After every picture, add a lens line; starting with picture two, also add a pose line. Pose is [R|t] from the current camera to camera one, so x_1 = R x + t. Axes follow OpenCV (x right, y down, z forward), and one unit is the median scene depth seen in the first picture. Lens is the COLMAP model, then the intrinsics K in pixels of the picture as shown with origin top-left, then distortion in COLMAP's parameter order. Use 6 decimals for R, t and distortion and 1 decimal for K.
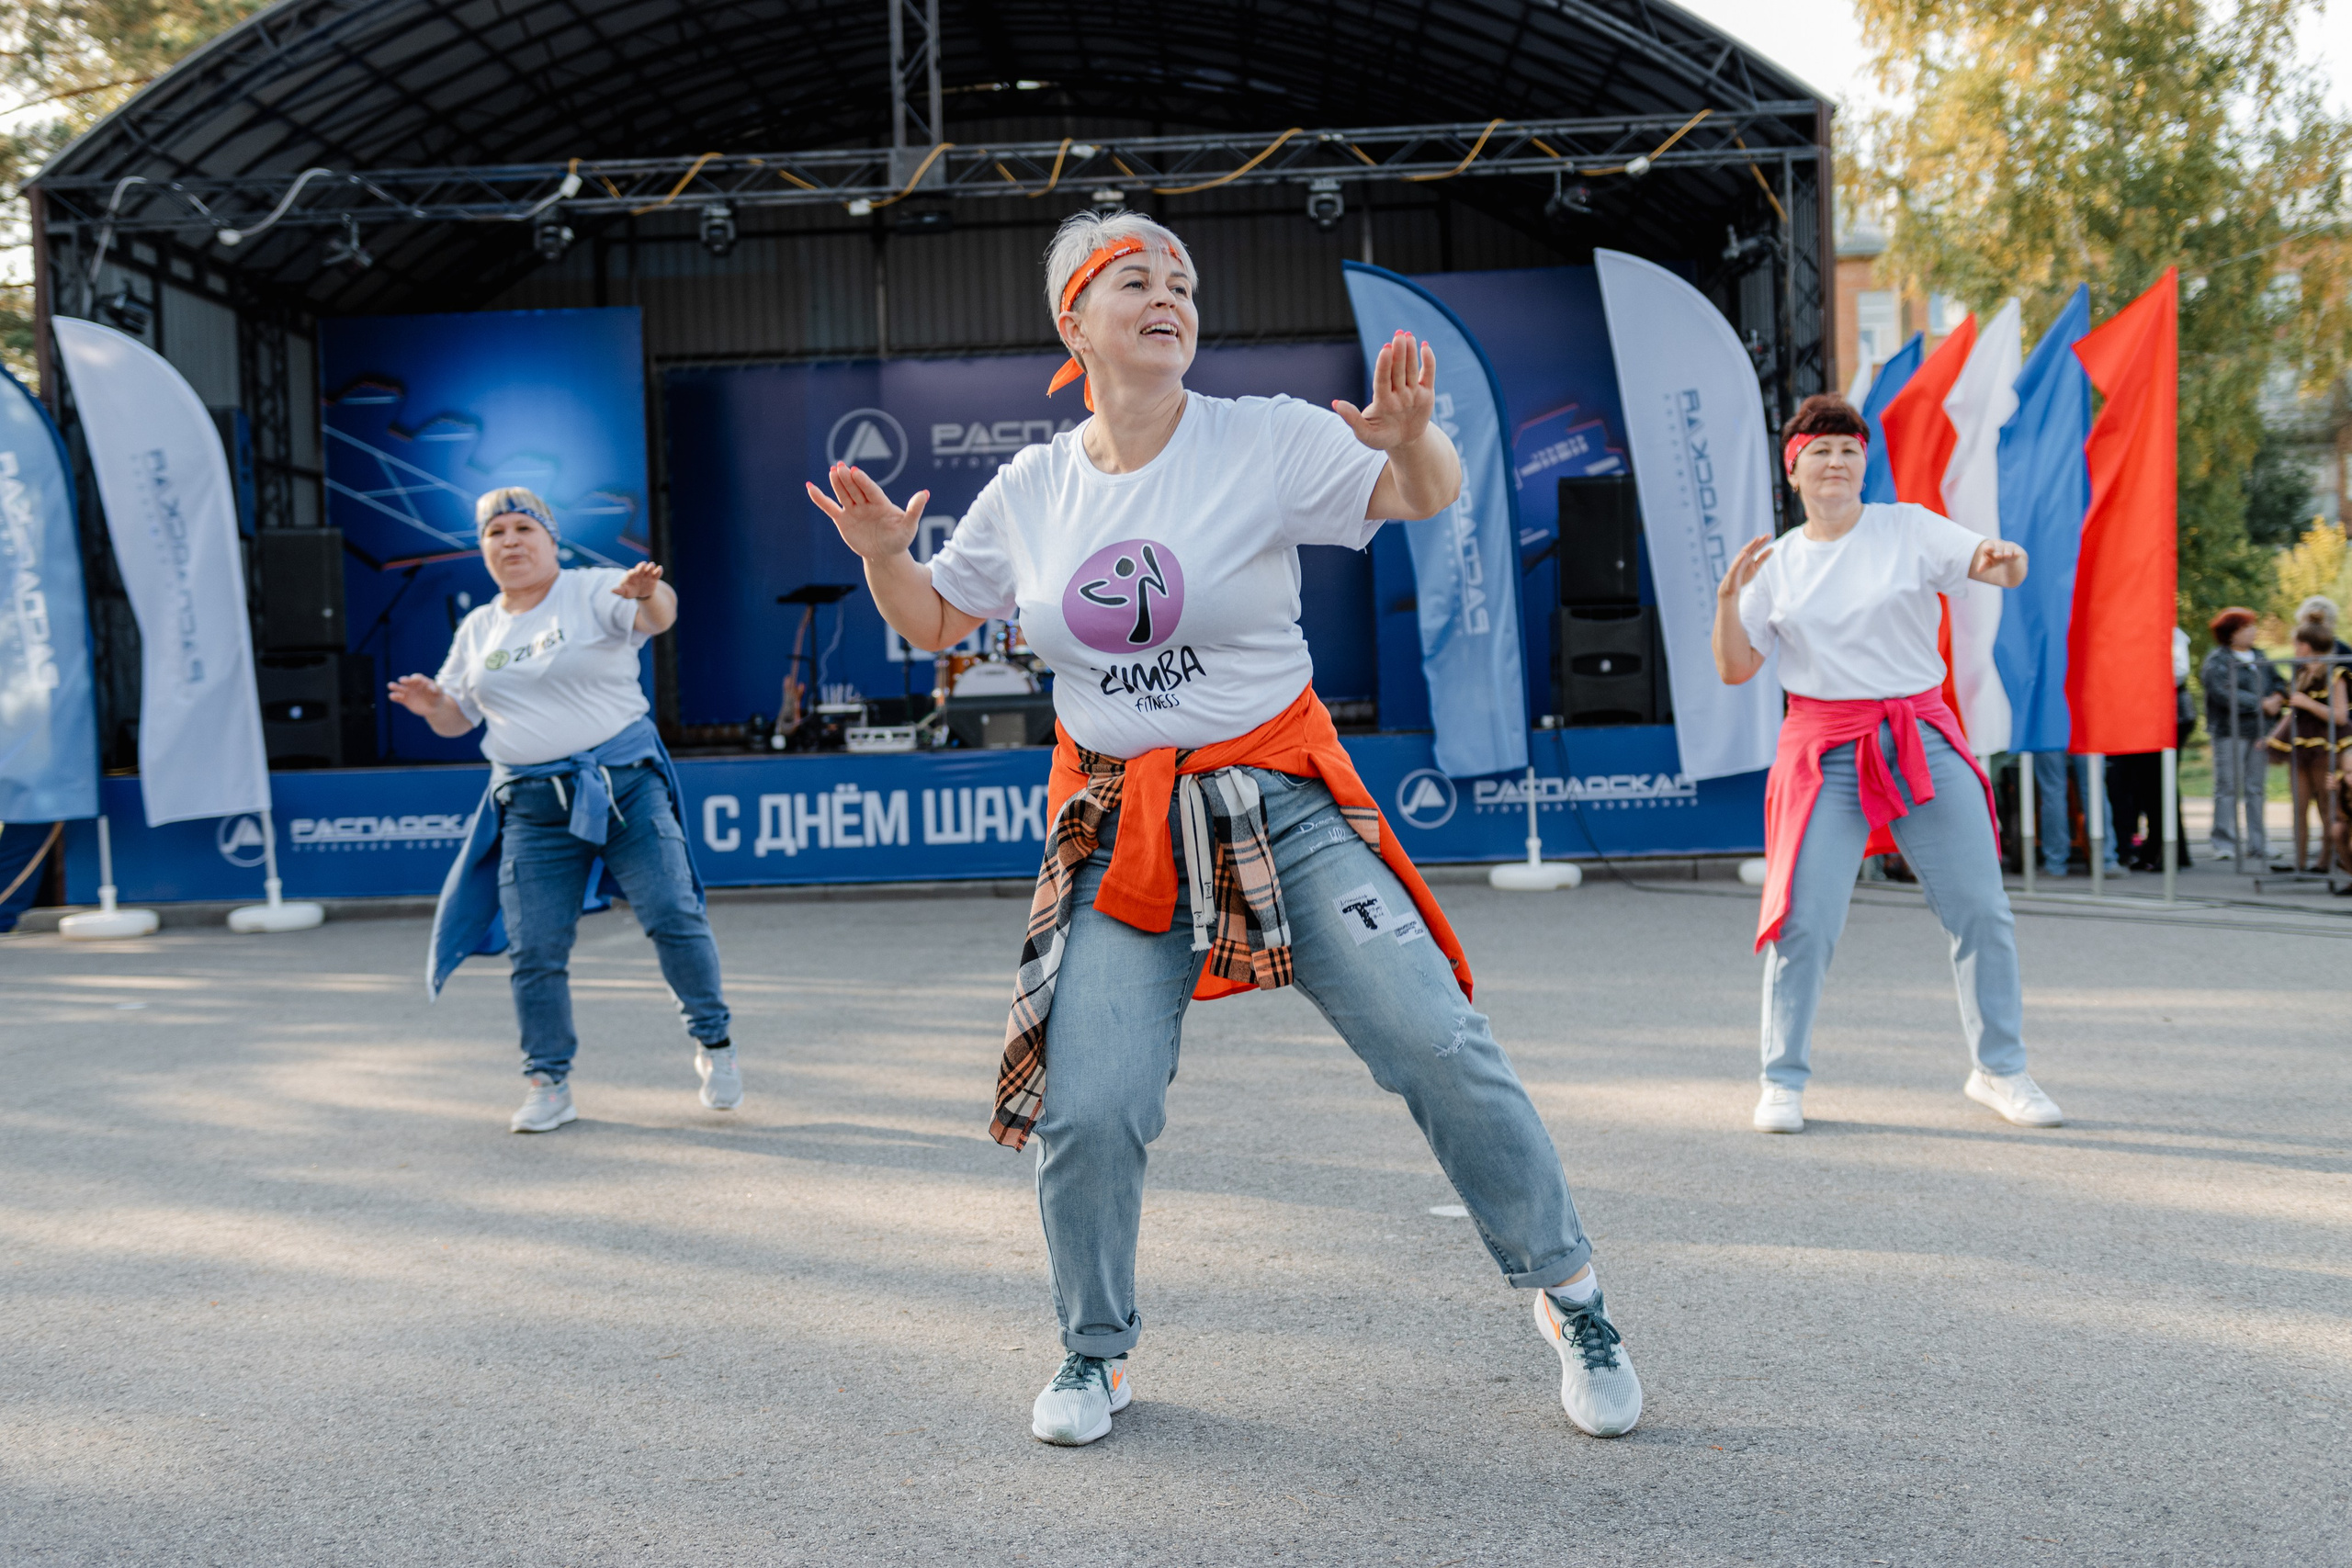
lens RADIAL K [[2518.2, 0, 1176.0], [0, 2518.2, 784.0], [0, 0, 1]] dist [0.026655, -0.037329]
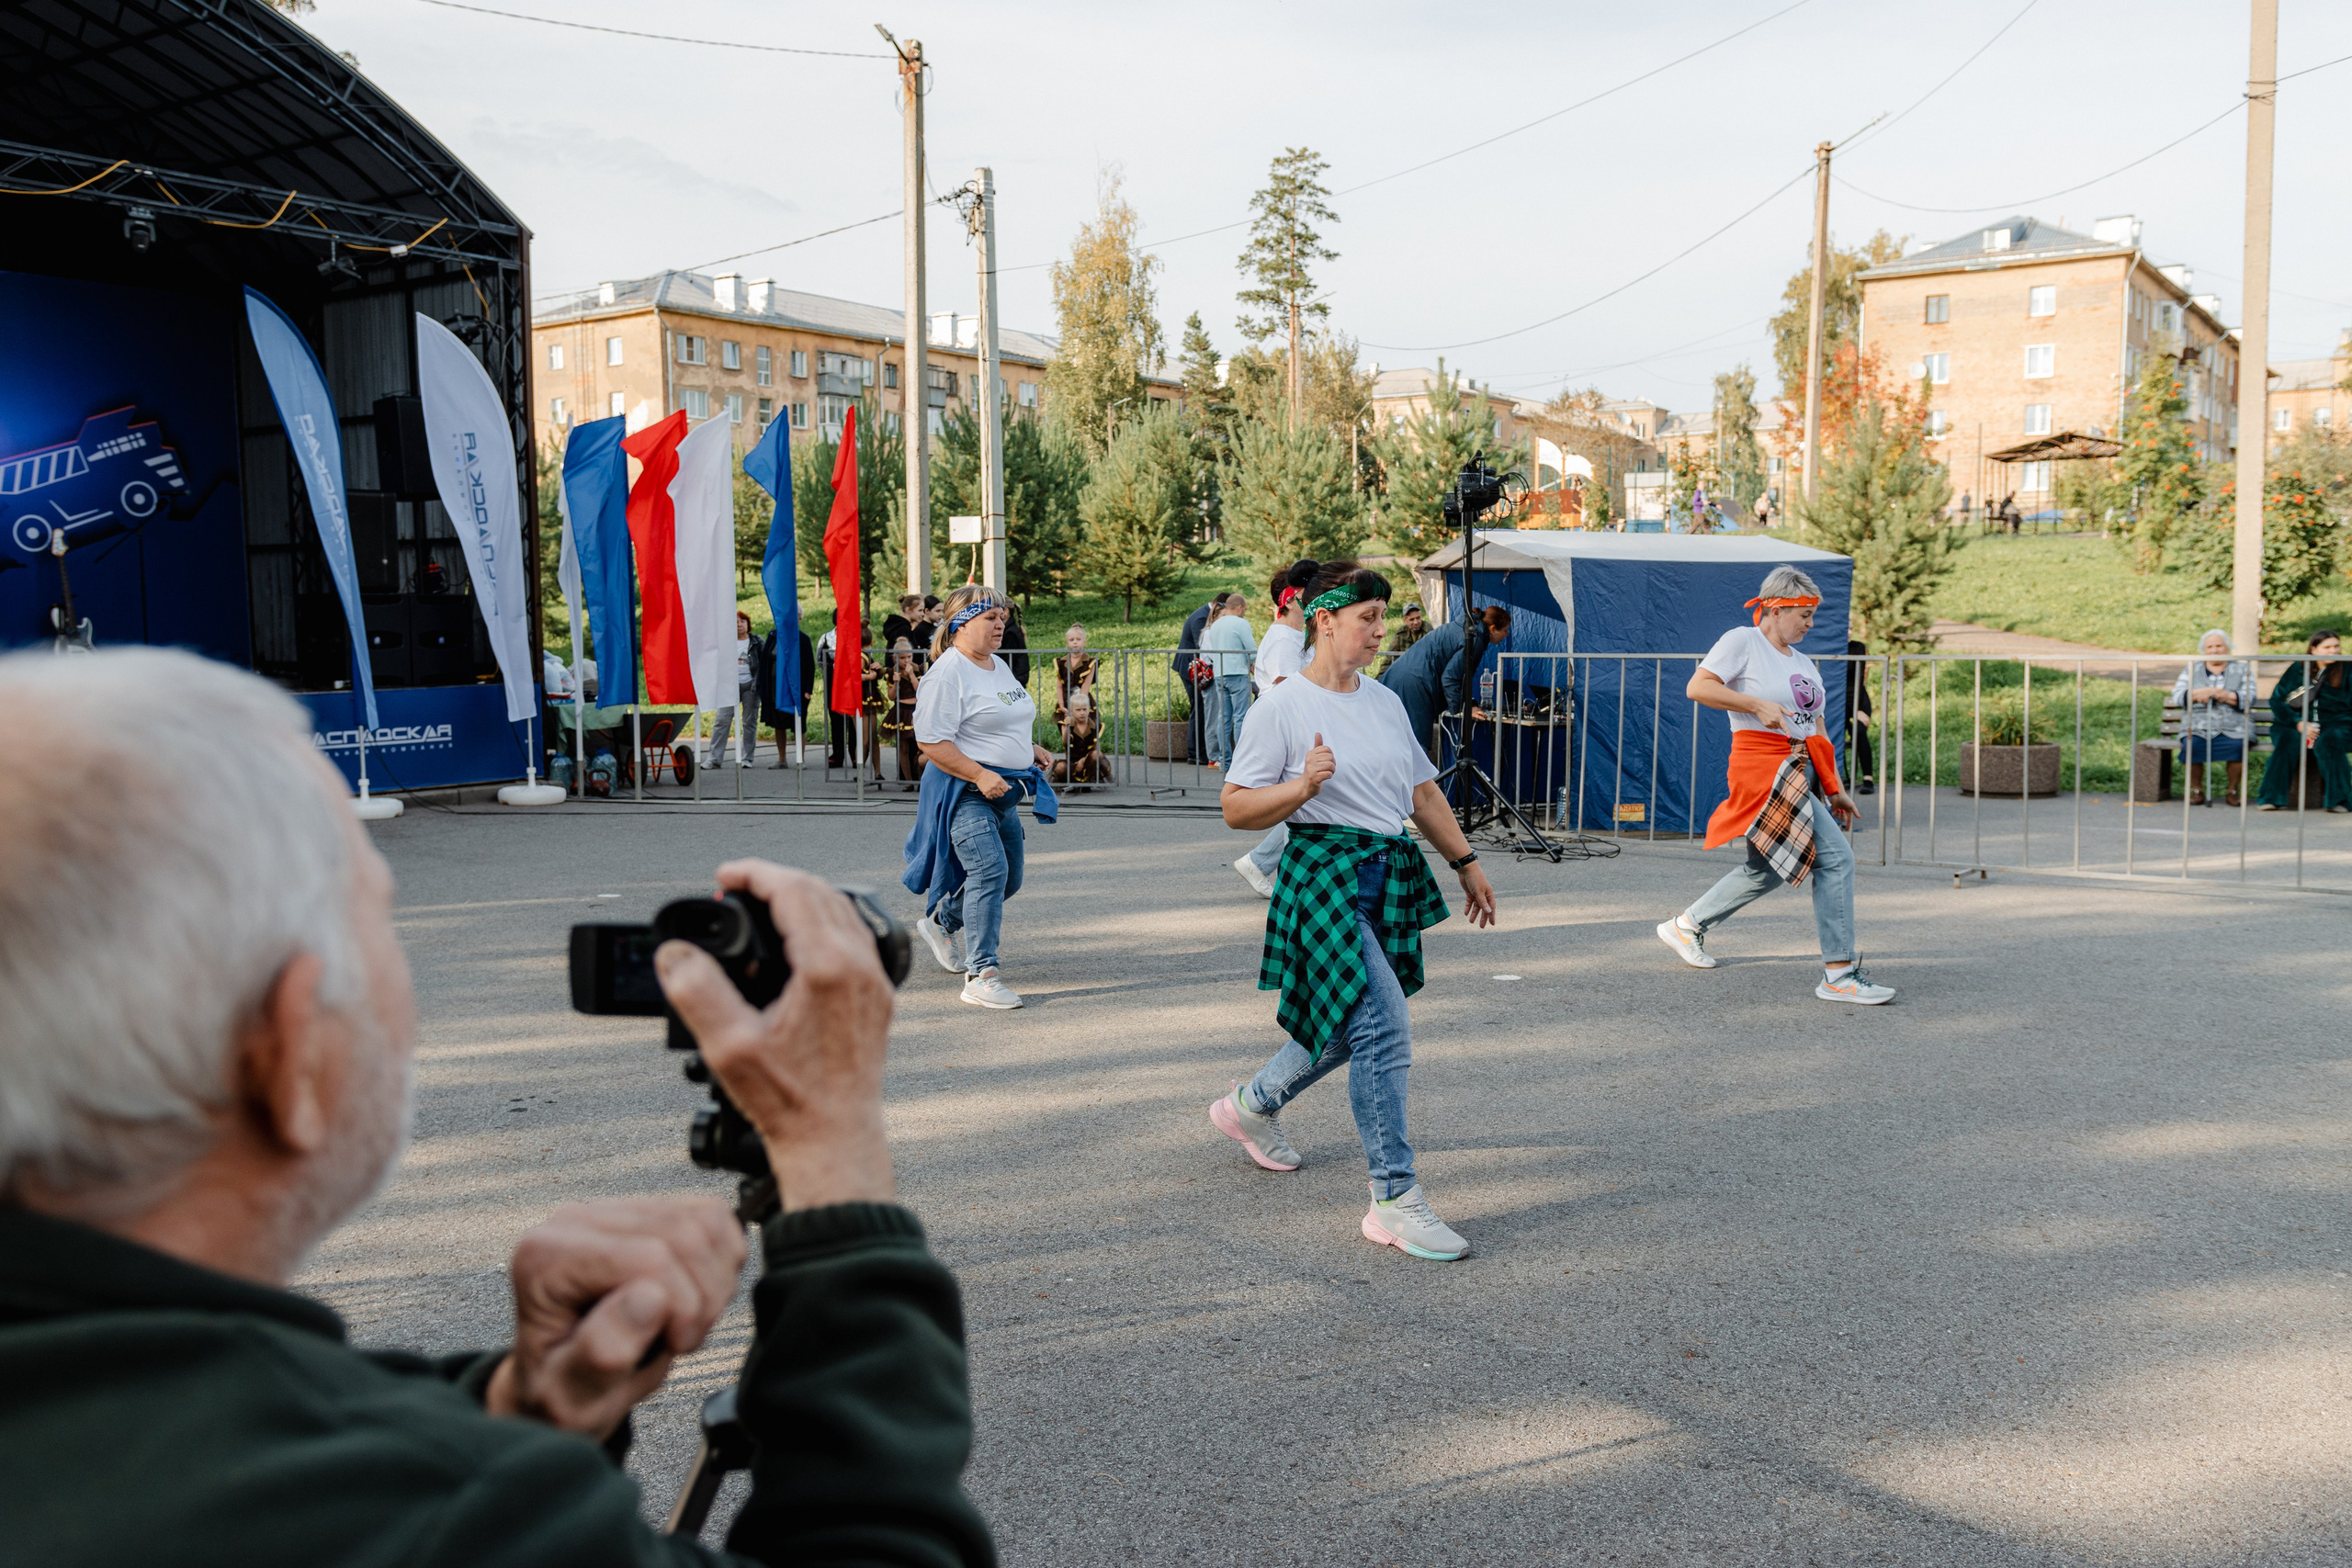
lens RADIAL K [[1929.5, 0, 1176.0], [0, 1929.5, 784.0], [0, 0, 1]] dist [0.013117, -0.009726]
pose [[0.545695, -0.047457, 0.836639, -0.432632], [0.009193, 0.998674, 0.050651, -0.020193], [-0.837933, -0.019949, 0.545408, 0.127317]]
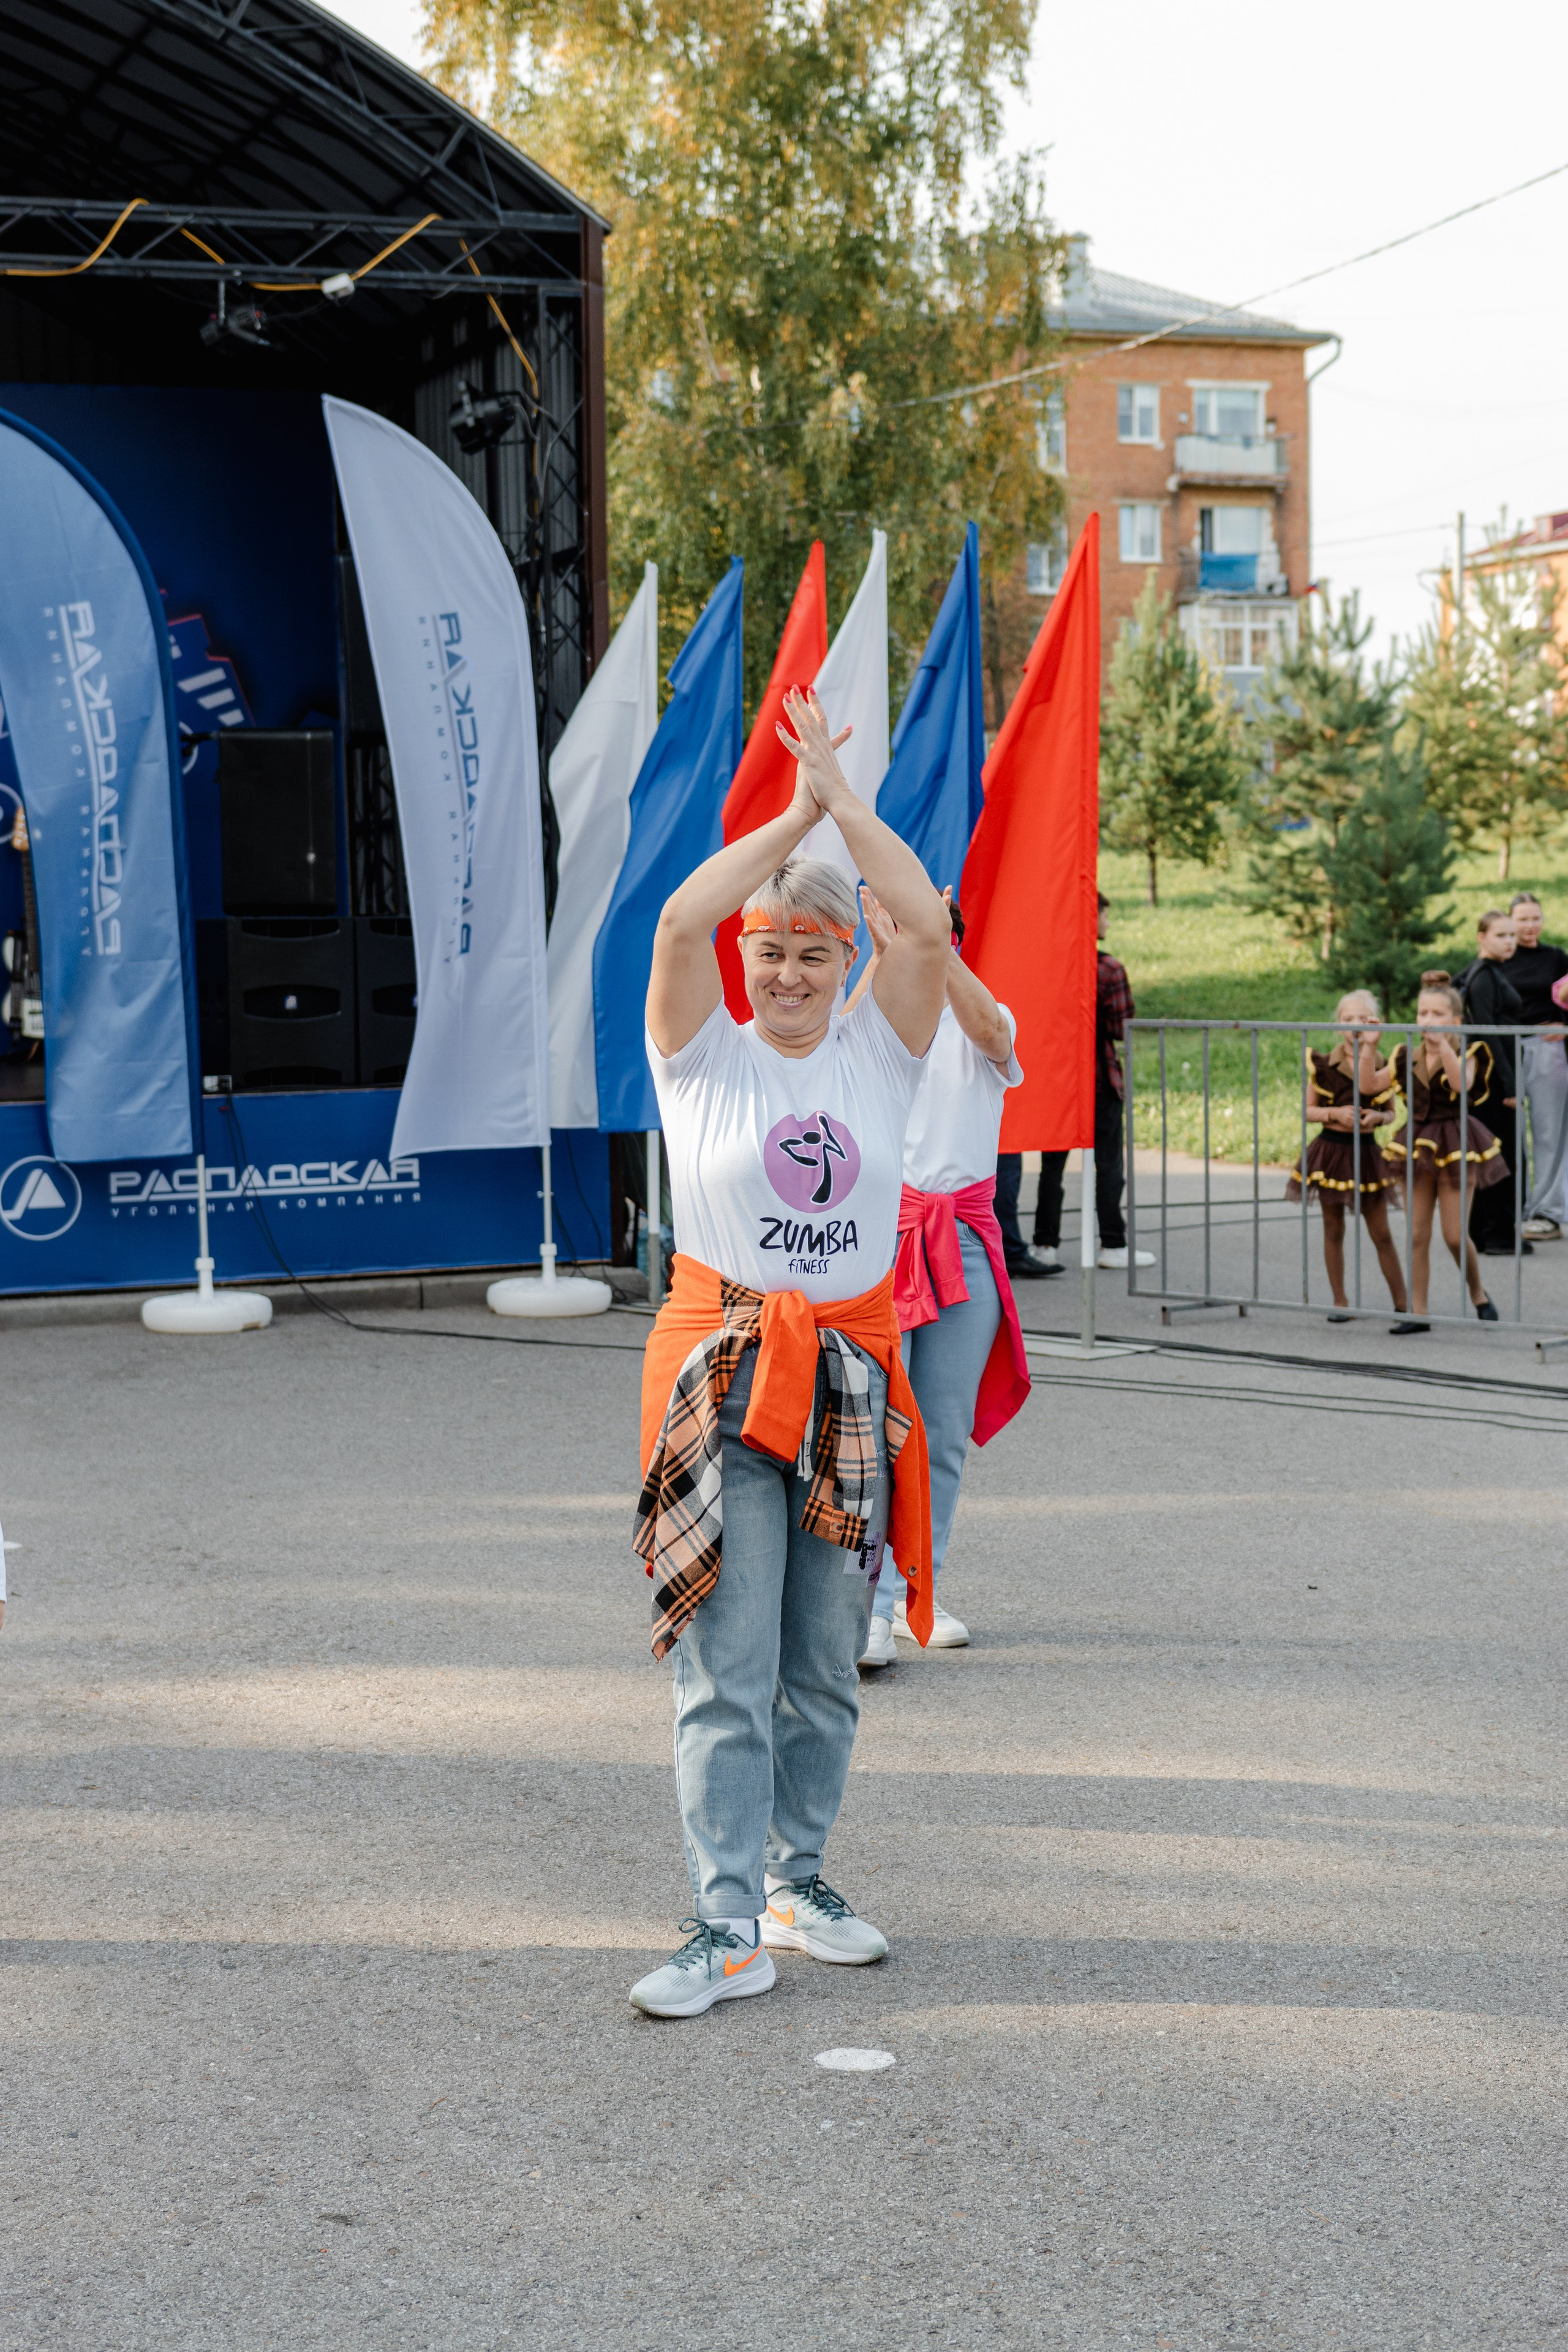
lens RADIAL K [[3629.3, 0, 790.3], [0, 3629.3, 1189.7], [0, 0, 1]] dist [-0.000817, -0.025791]
pose [[0.917914, -0.014977, 0.396497, -0.101925], [-0.003013, 0.998995, 0.044711, -0.040524], [-0.396768, -0.042235, 0.916947, 0.022696]]
